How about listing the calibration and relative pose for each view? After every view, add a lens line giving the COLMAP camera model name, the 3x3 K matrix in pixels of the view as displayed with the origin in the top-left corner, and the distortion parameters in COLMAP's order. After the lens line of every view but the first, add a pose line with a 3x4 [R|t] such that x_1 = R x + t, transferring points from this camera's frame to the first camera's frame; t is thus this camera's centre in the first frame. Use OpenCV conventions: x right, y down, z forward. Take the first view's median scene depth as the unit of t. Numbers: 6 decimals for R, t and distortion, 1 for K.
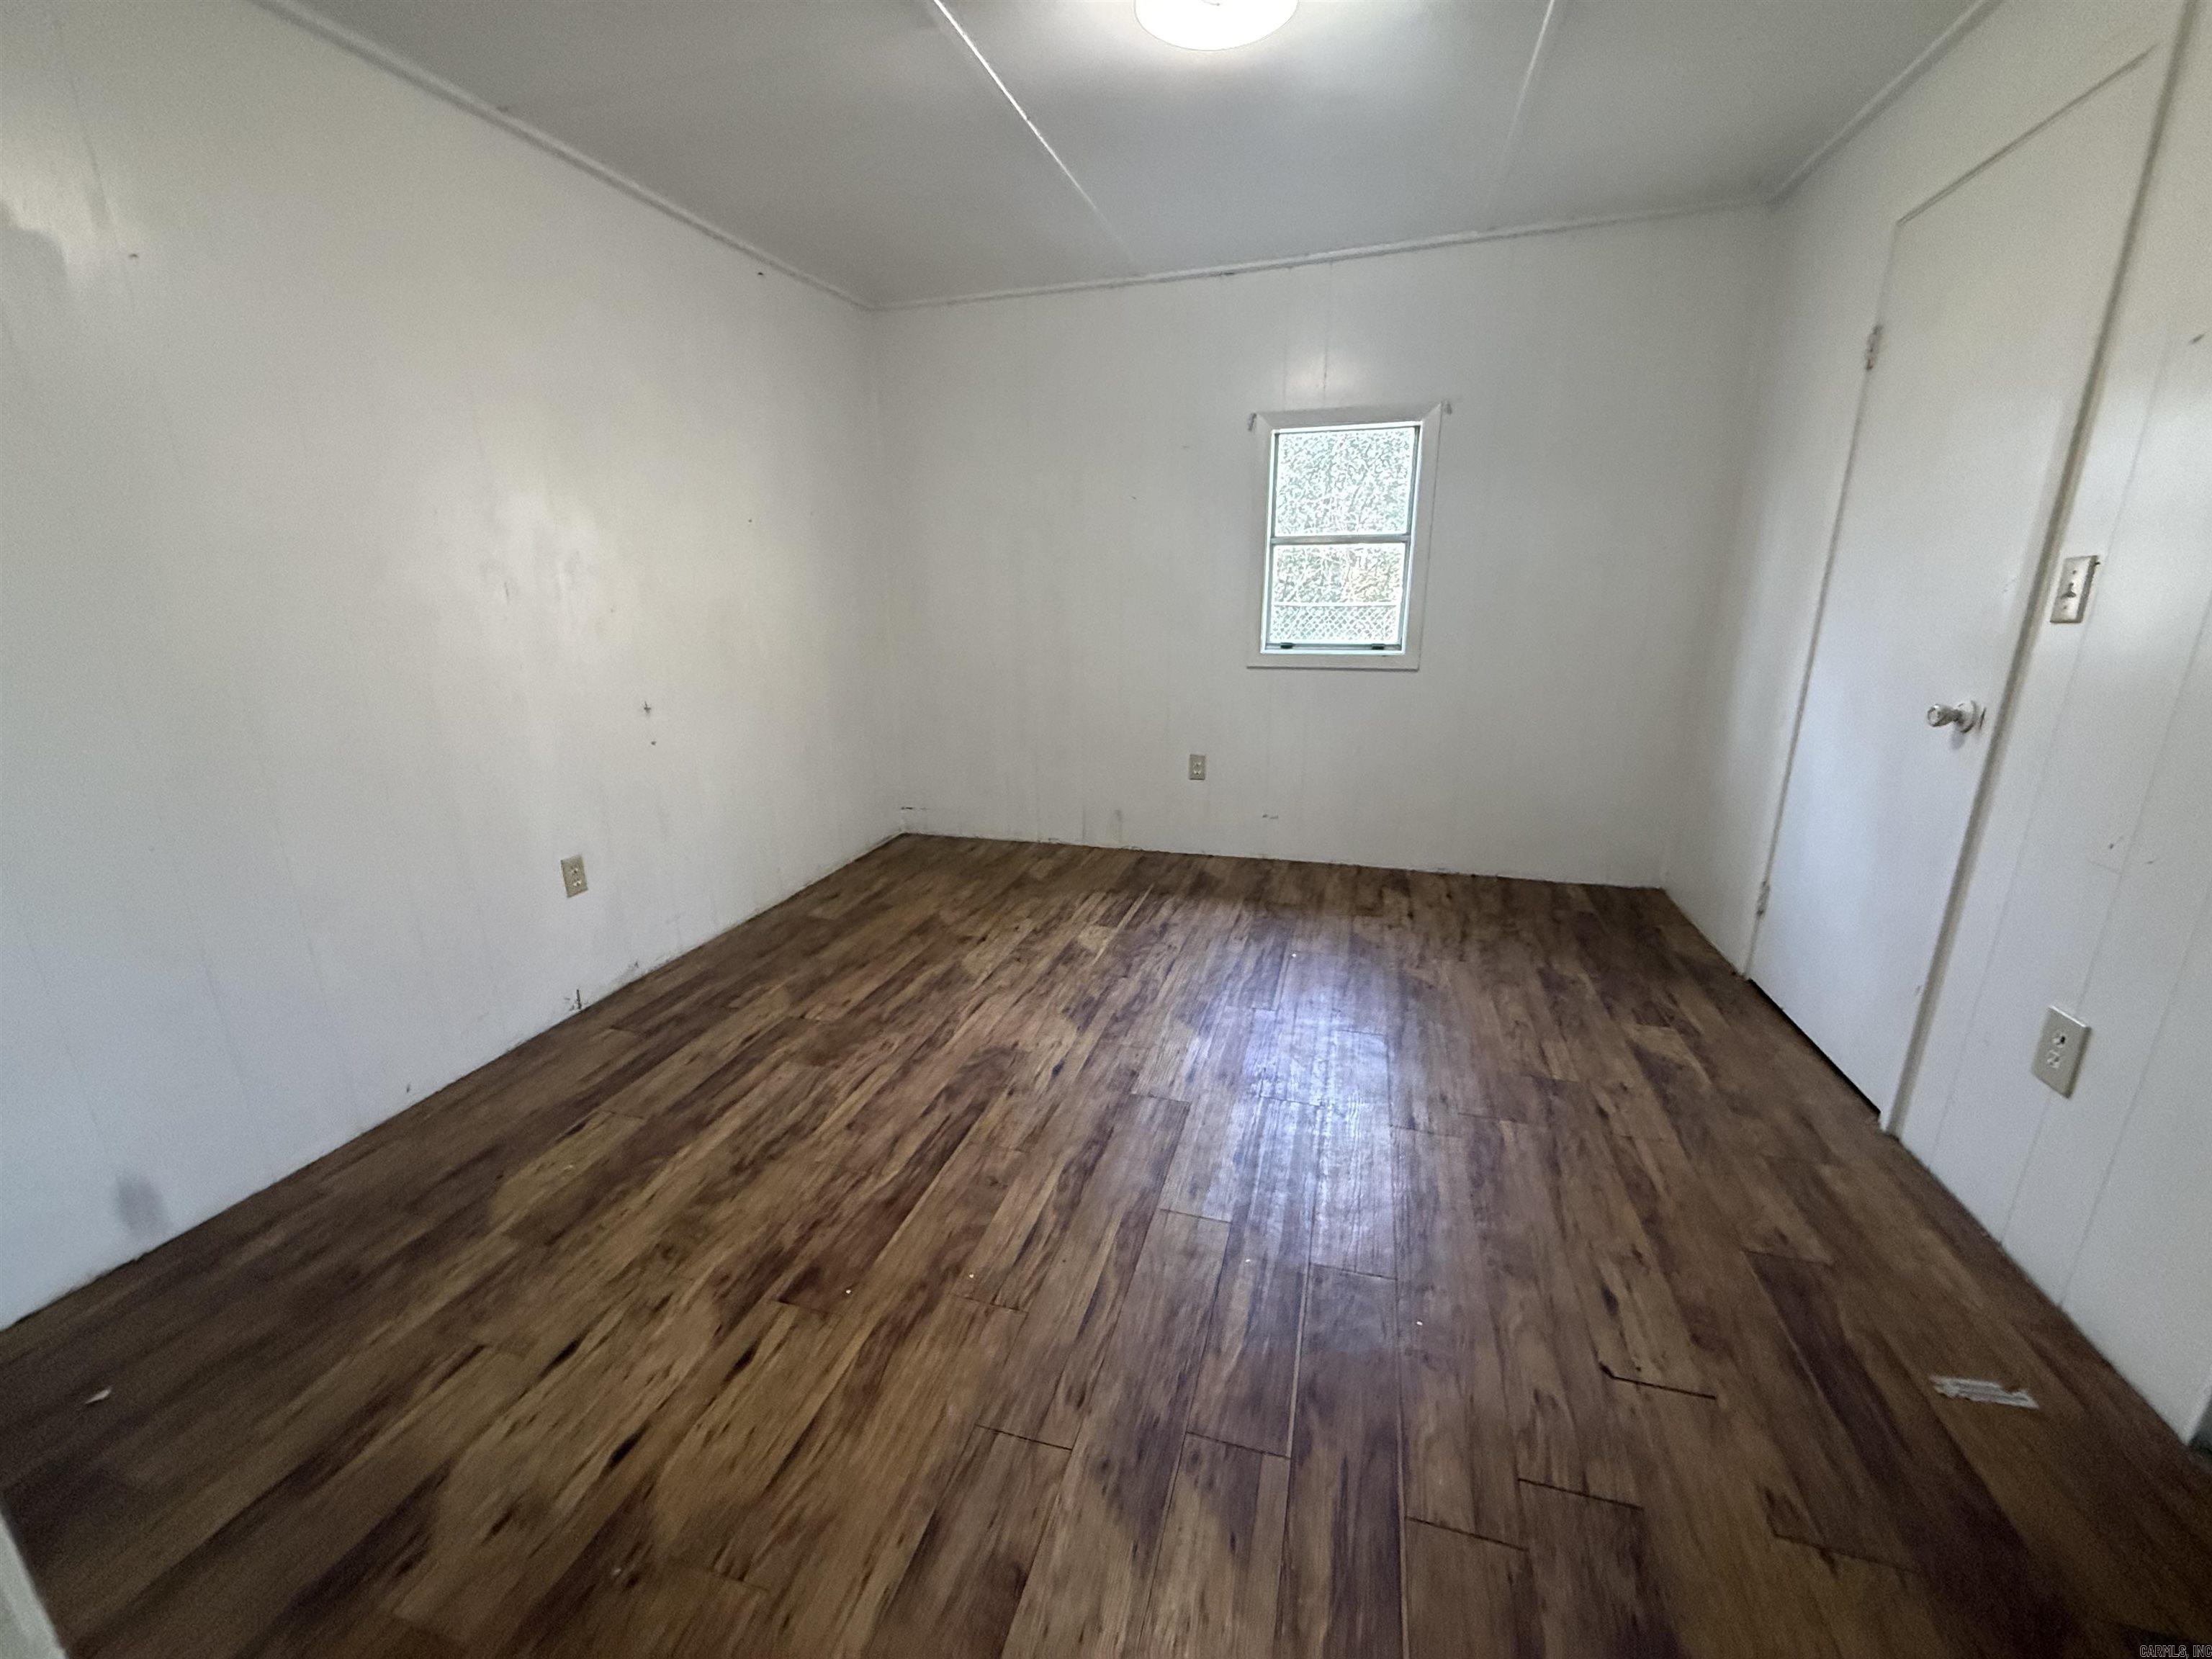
lens RADIAL K [[876.9, 0, 1102.2], [0, 876.9, 836.4], [0, 0, 1]] dist [-0.000121, -0.000059]
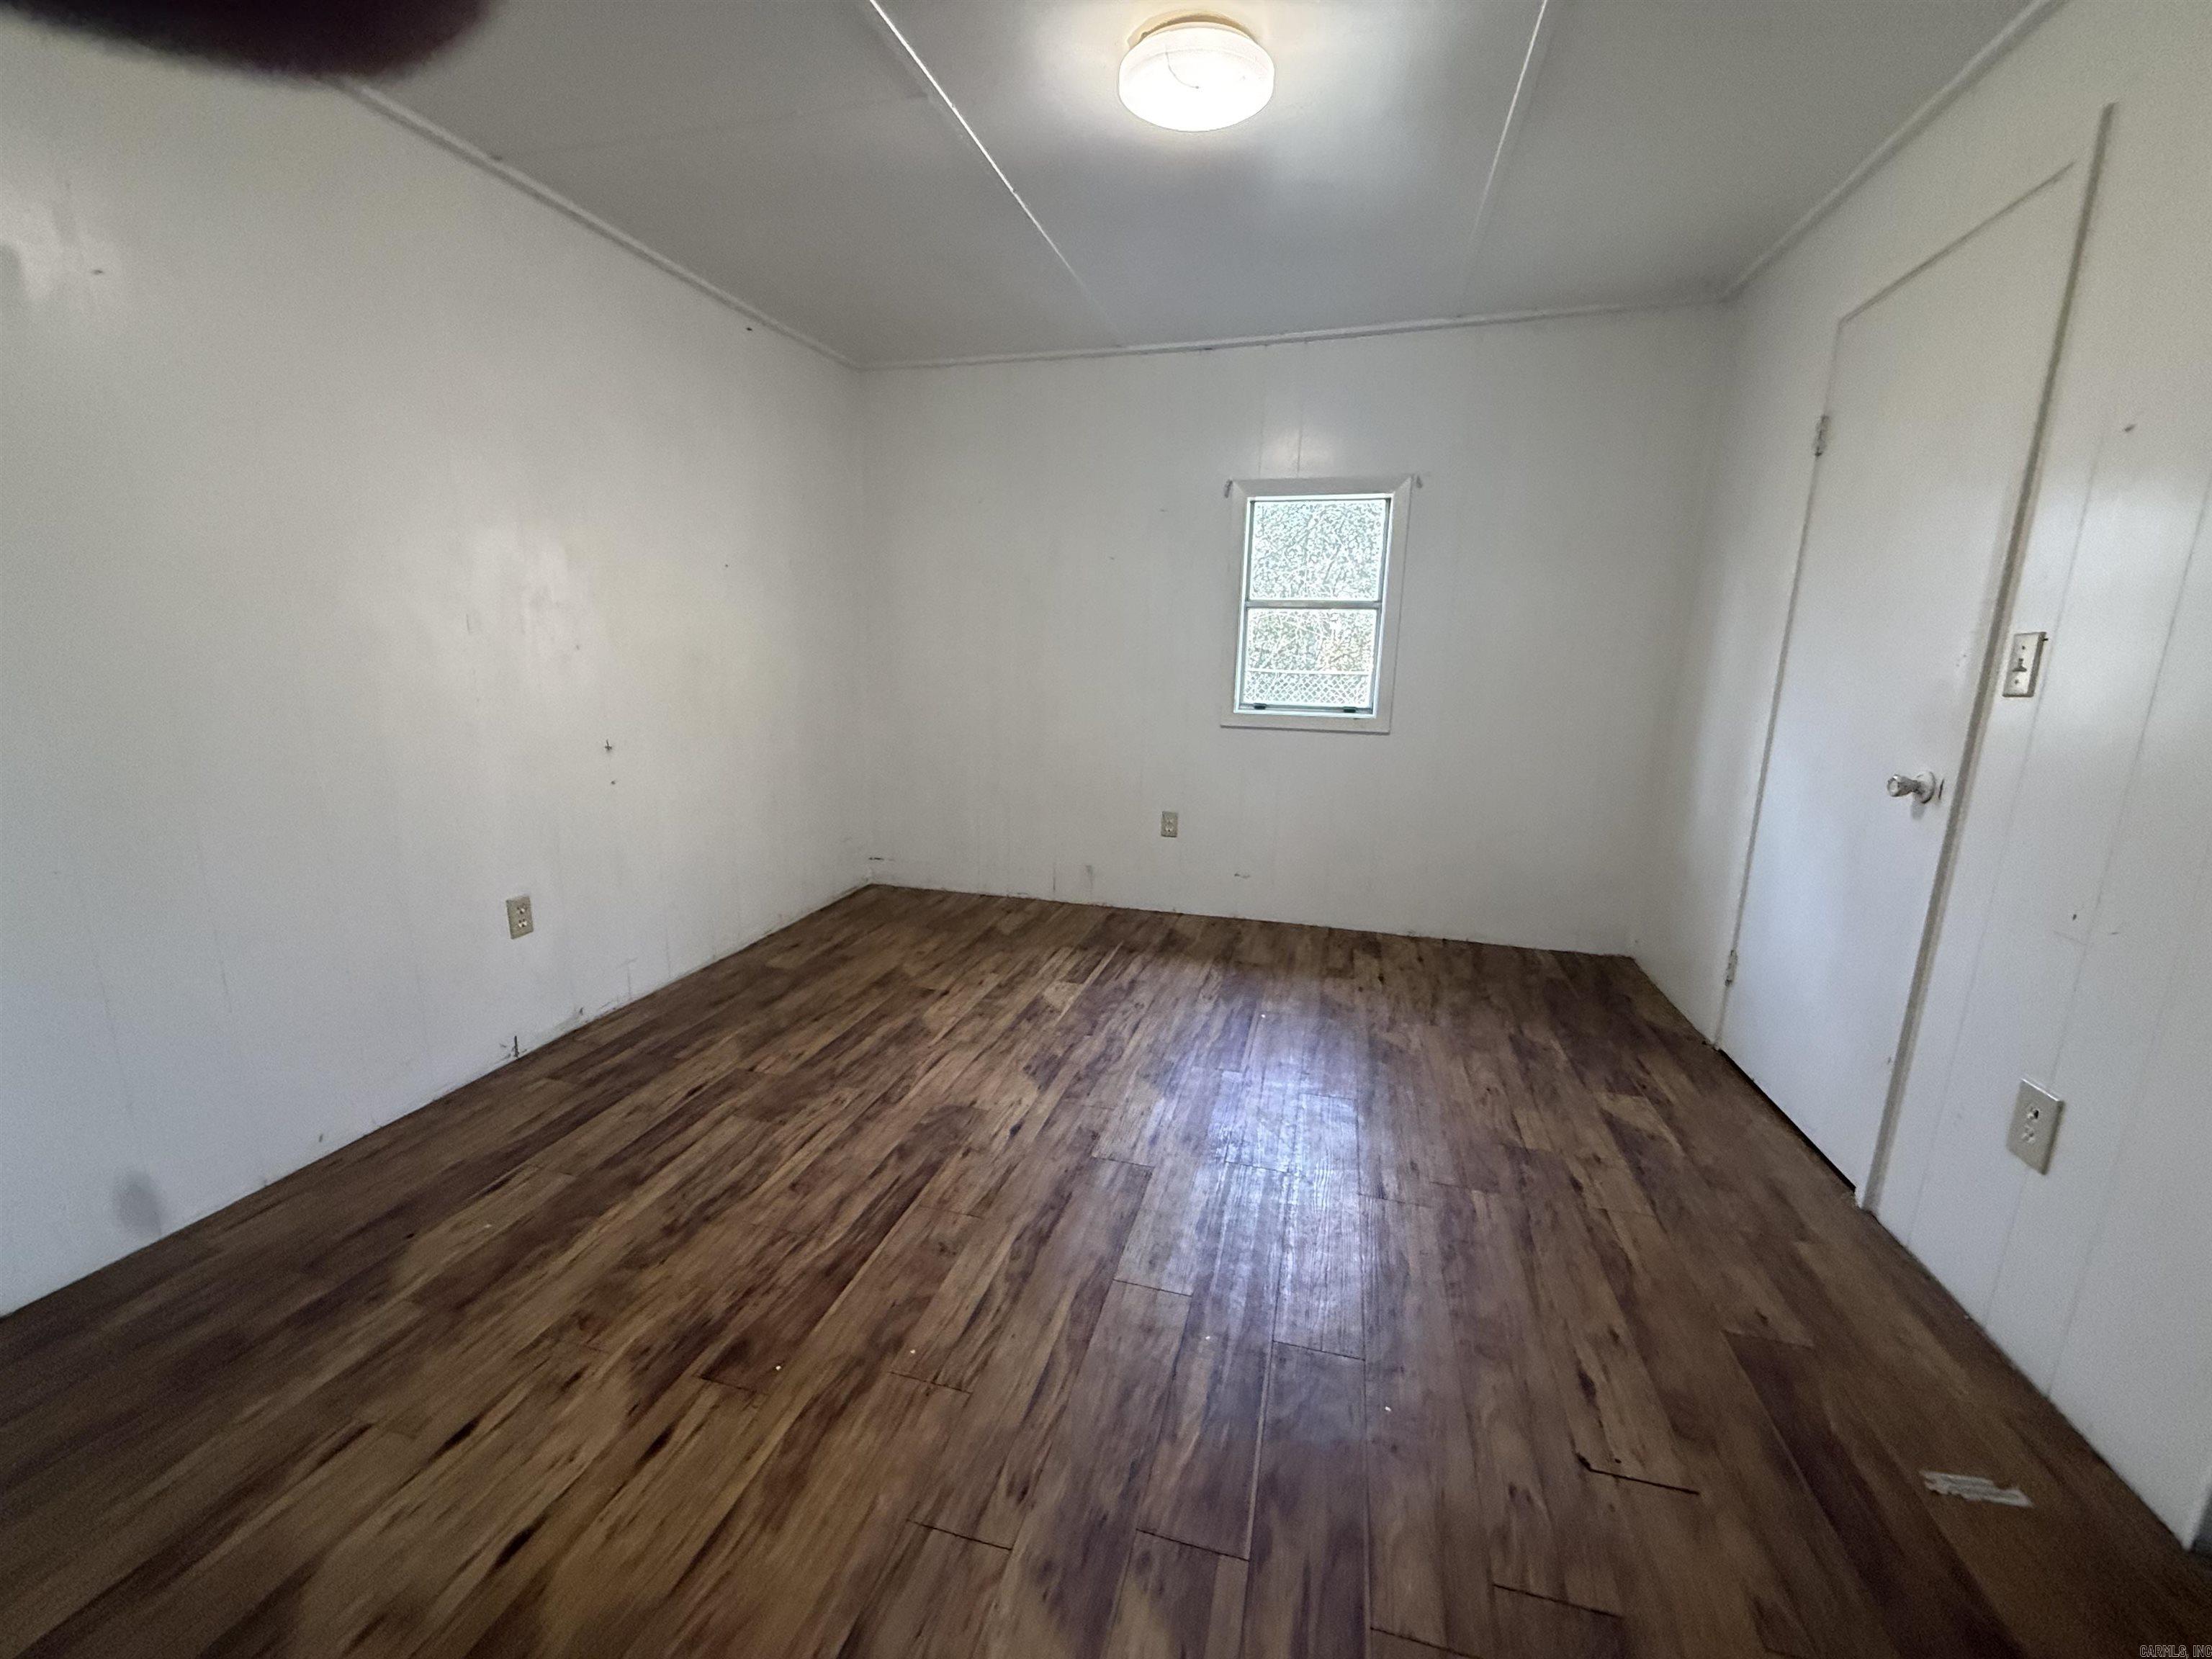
lens RADIAL K [[876.9, 0, 1100.6], [0, 876.9, 836.1], [0, 0, 1]] dist [-0.000121, -0.000059]
pose [[0.999326, 0.026112, 0.025791, 0.008987], [-0.024257, 0.997268, -0.069777, 0.010282], [-0.027543, 0.069104, 0.997229, 0.018023]]
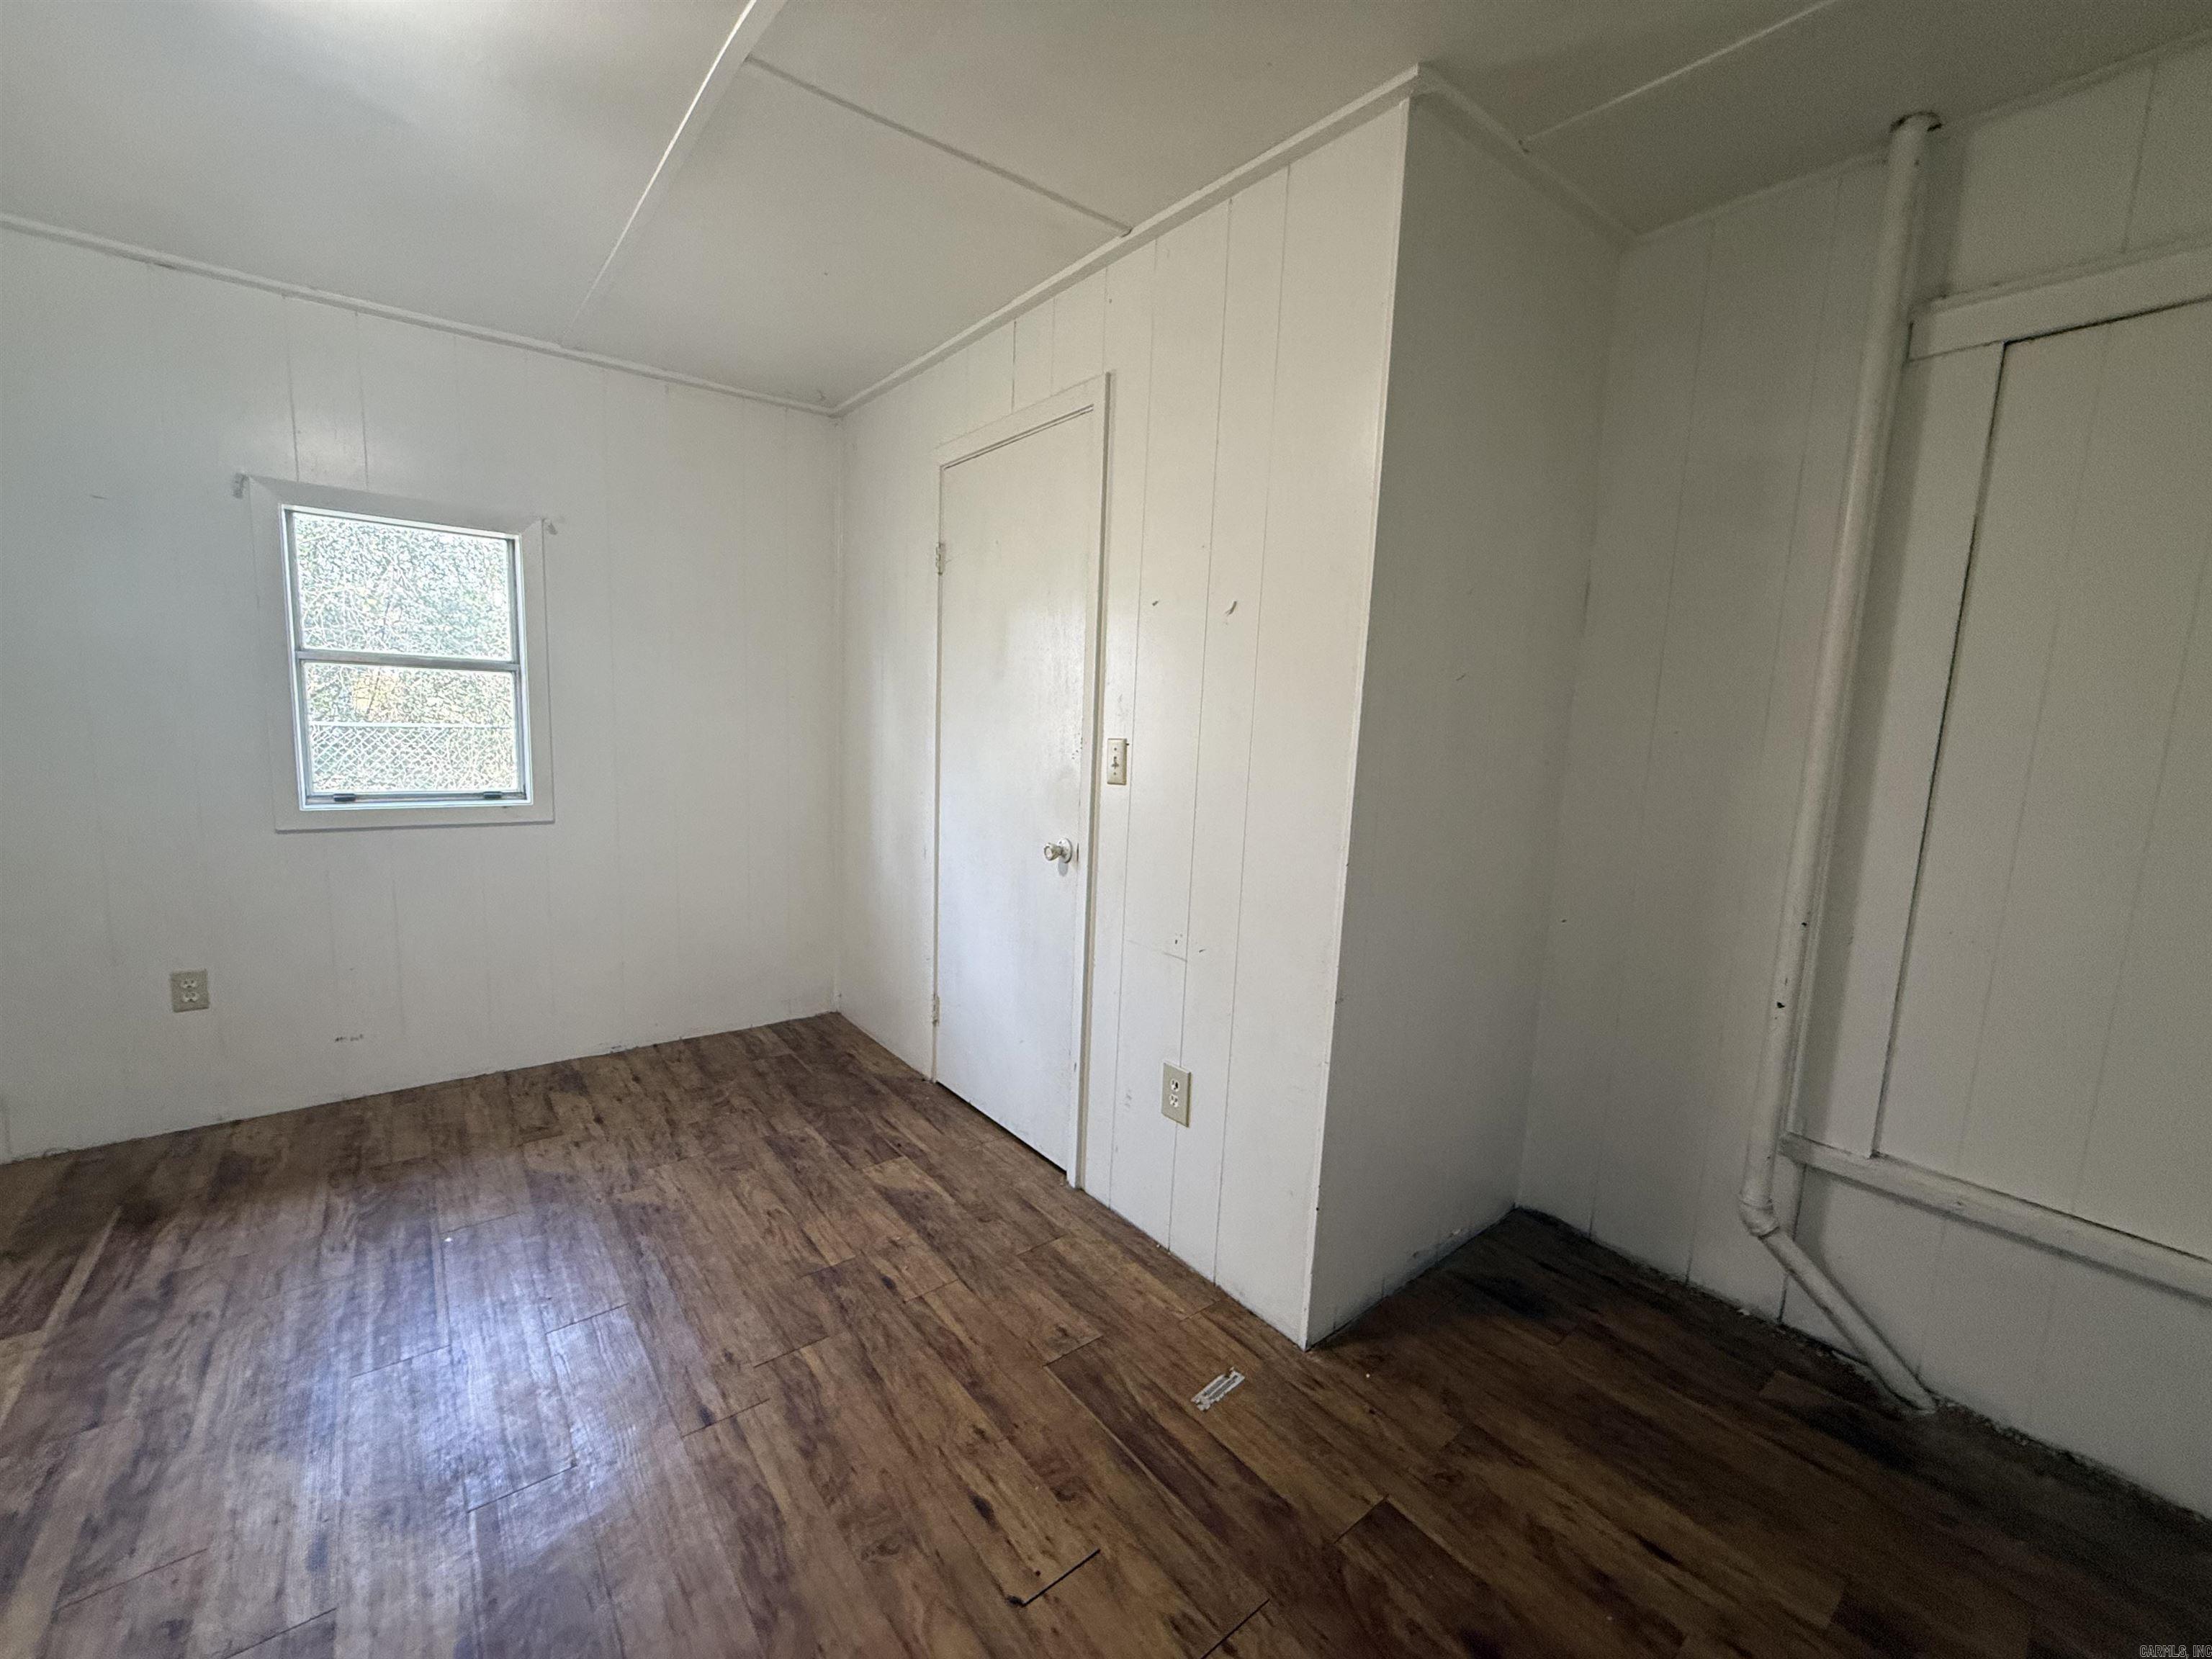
lens RADIAL K [[876.9, 0, 1095.6], [0, 876.9, 835.0], [0, 0, 1]] dist [-0.000121, -0.000059]
pose [[0.572773, -0.077255, 0.816066, -0.042916], [0.181369, 0.982818, -0.034257, -0.086780], [-0.799398, 0.167631, 0.576943, 0.167098]]
